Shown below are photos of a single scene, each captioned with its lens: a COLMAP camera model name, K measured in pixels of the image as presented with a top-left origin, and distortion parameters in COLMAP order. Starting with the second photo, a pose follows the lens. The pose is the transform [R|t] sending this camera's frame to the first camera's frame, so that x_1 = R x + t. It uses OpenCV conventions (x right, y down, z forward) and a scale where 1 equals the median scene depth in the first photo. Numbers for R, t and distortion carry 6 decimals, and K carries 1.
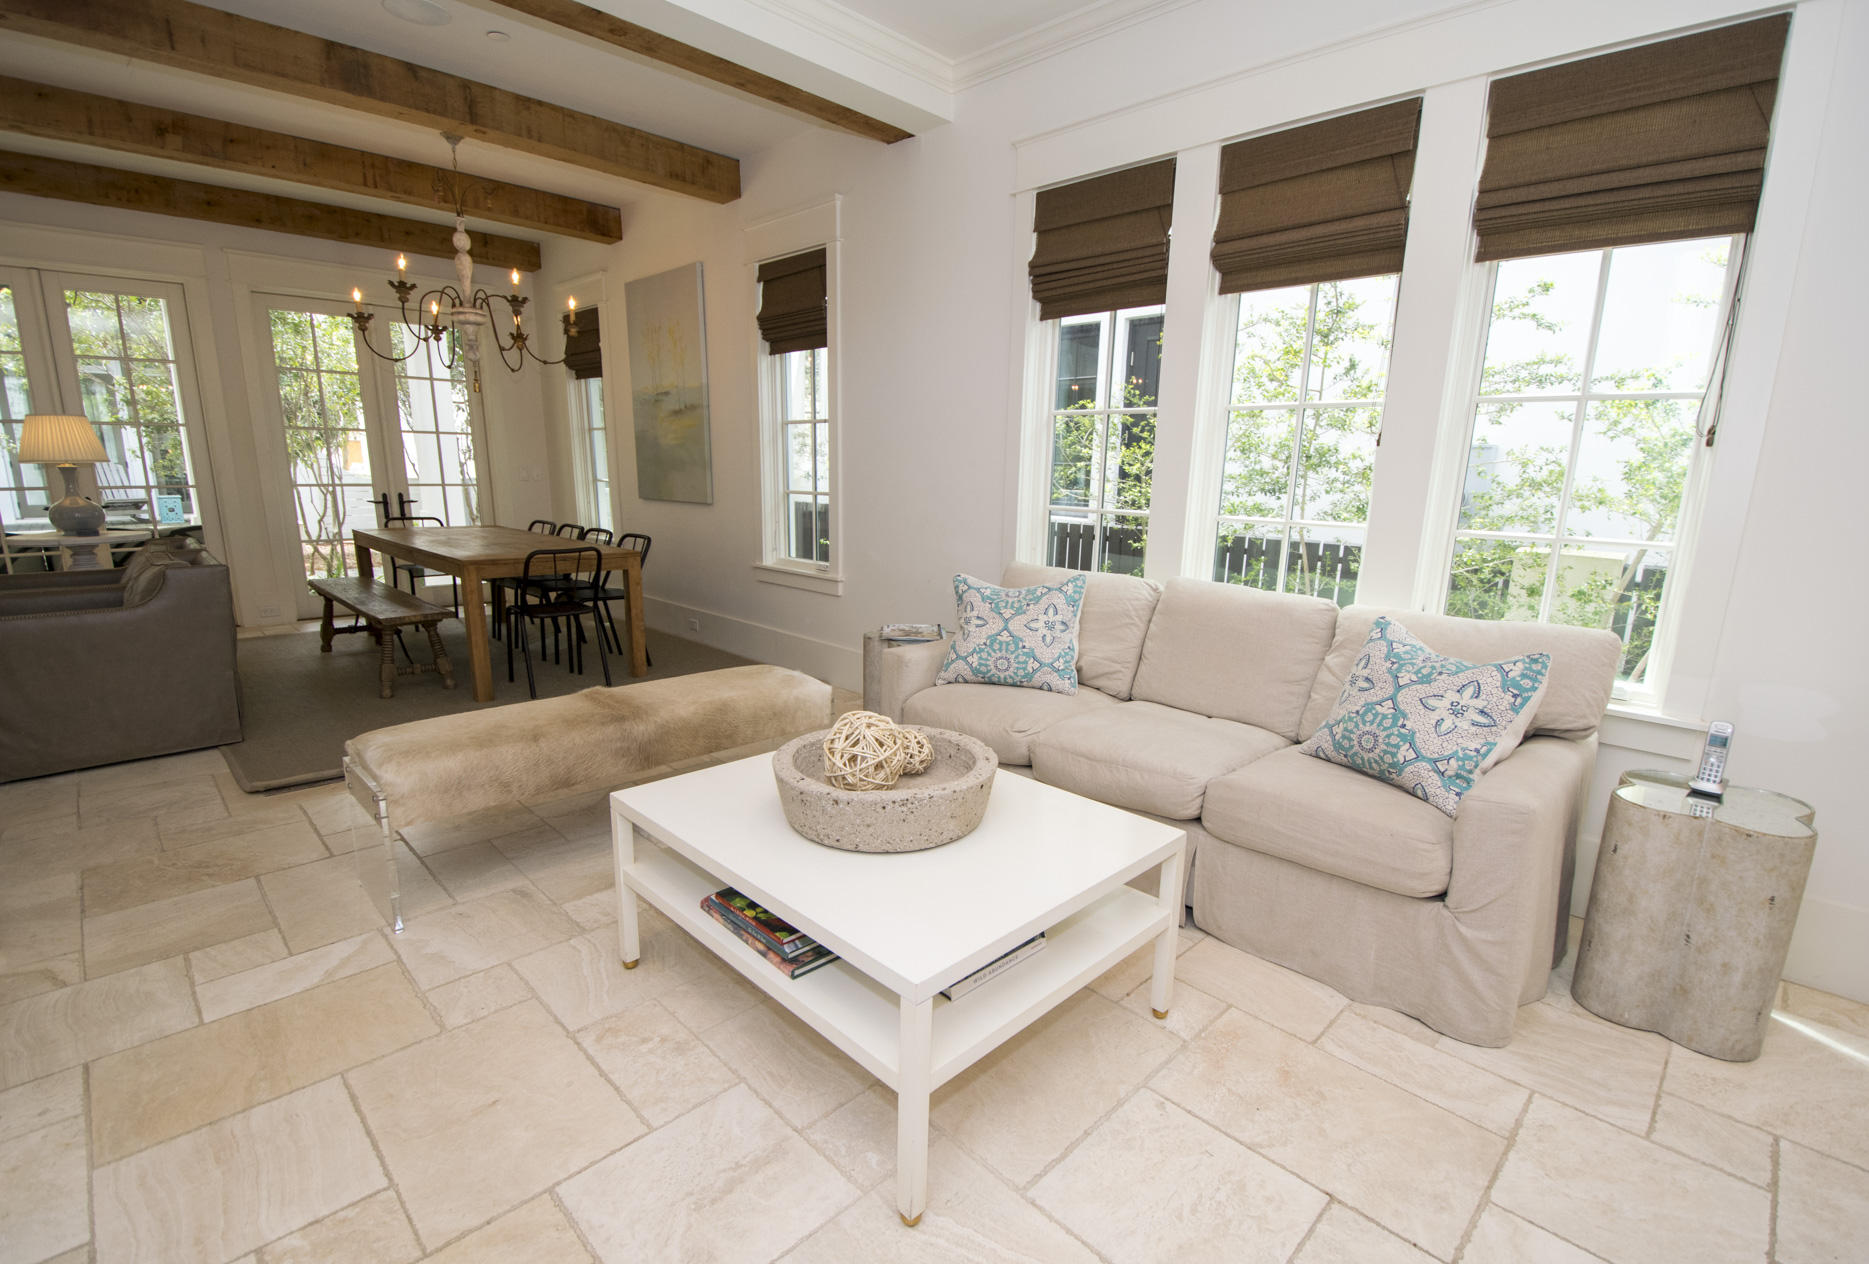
lens RADIAL K [[796.7, 0, 972.7], [0, 796.7, 683.0], [0, 0, 1]] dist [-0.034493, 0.000172]
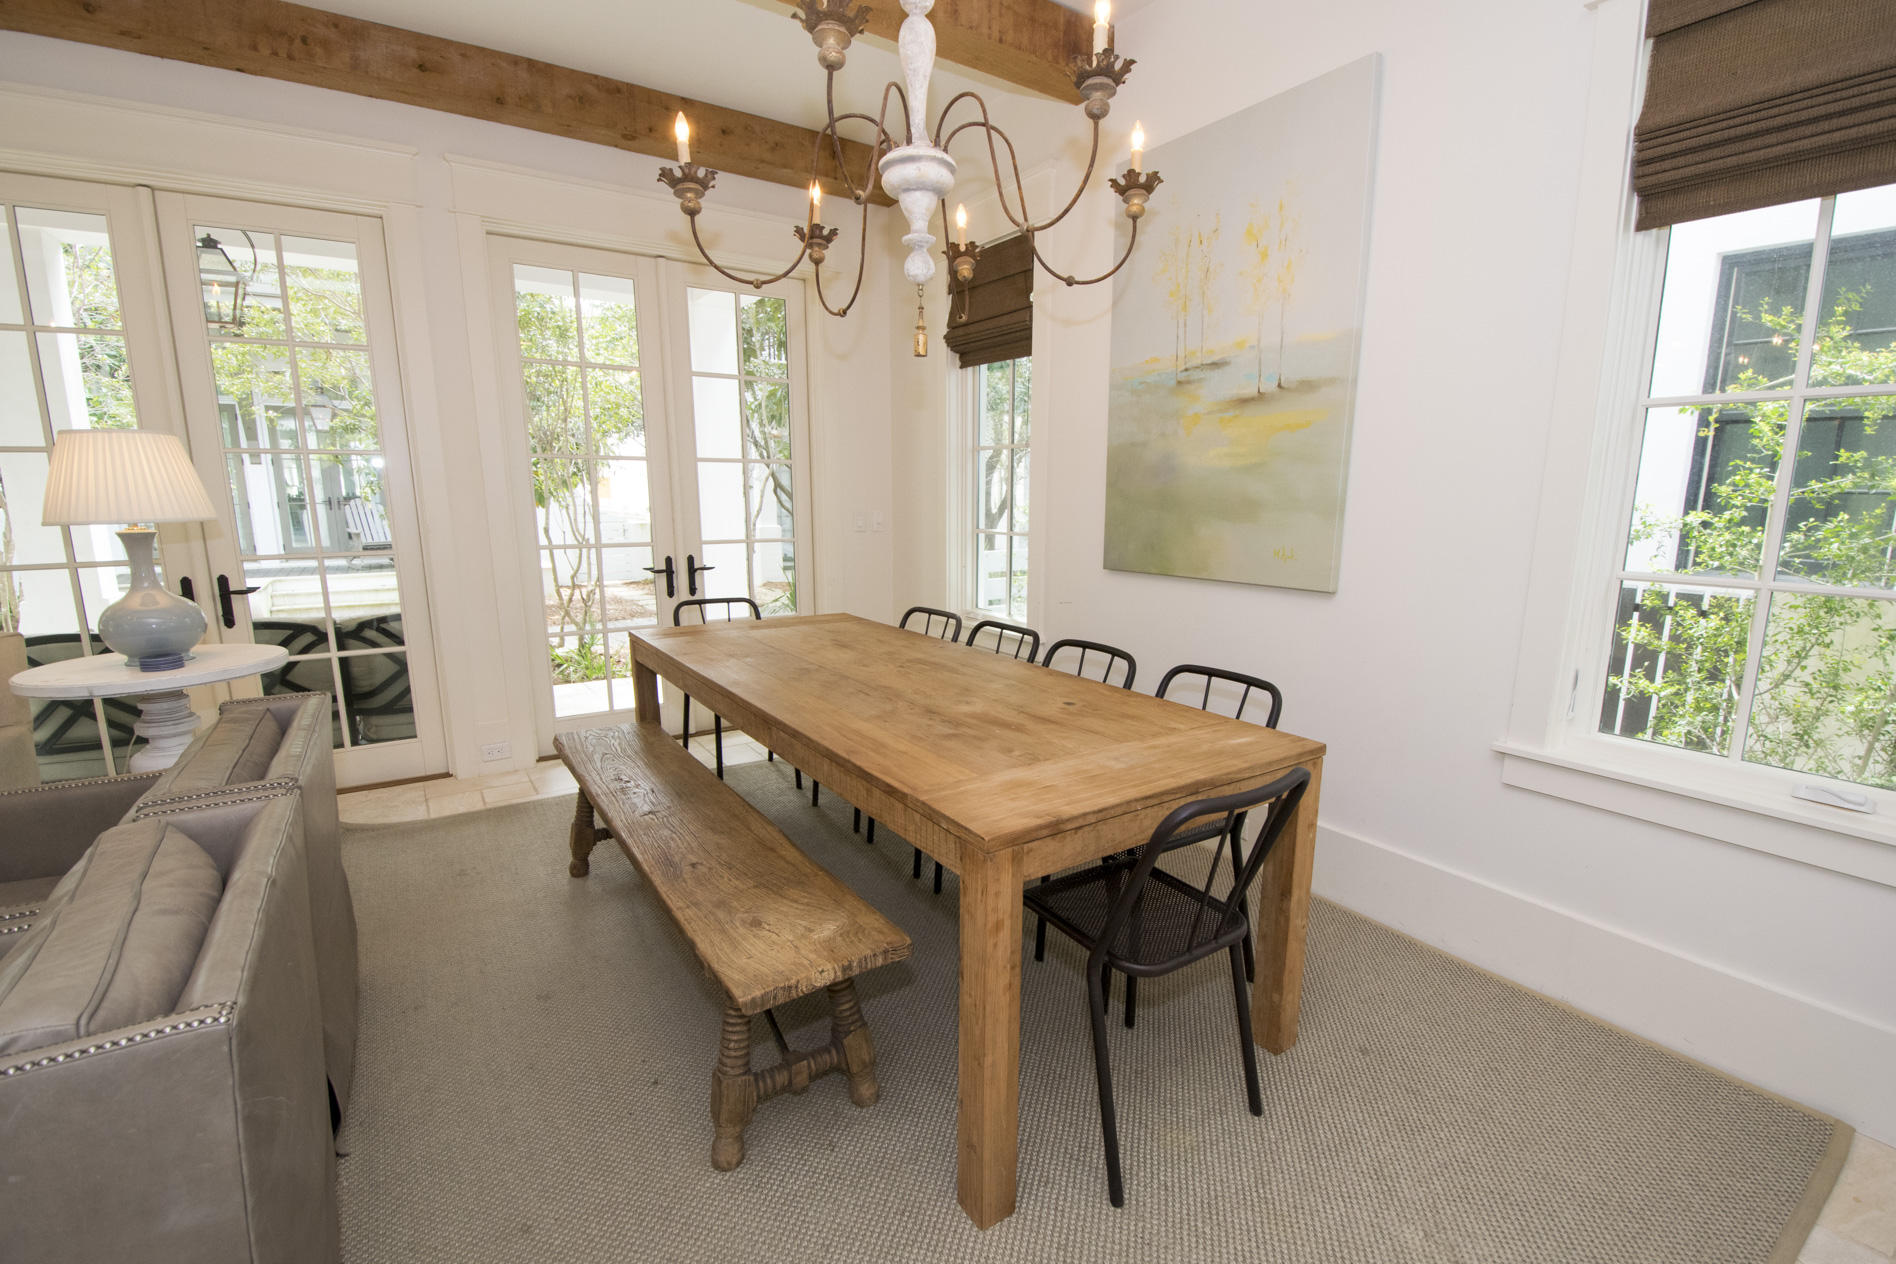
lens RADIAL K [[832.4, 0, 963.0], [0, 832.4, 658.5], [0, 0, 1]] dist [0.000863, -0.015280]
pose [[0.970283, 0.015905, -0.241450, -0.419306], [-0.028198, 0.998471, -0.047542, -0.158229], [0.240324, 0.052938, 0.969248, 0.479249]]
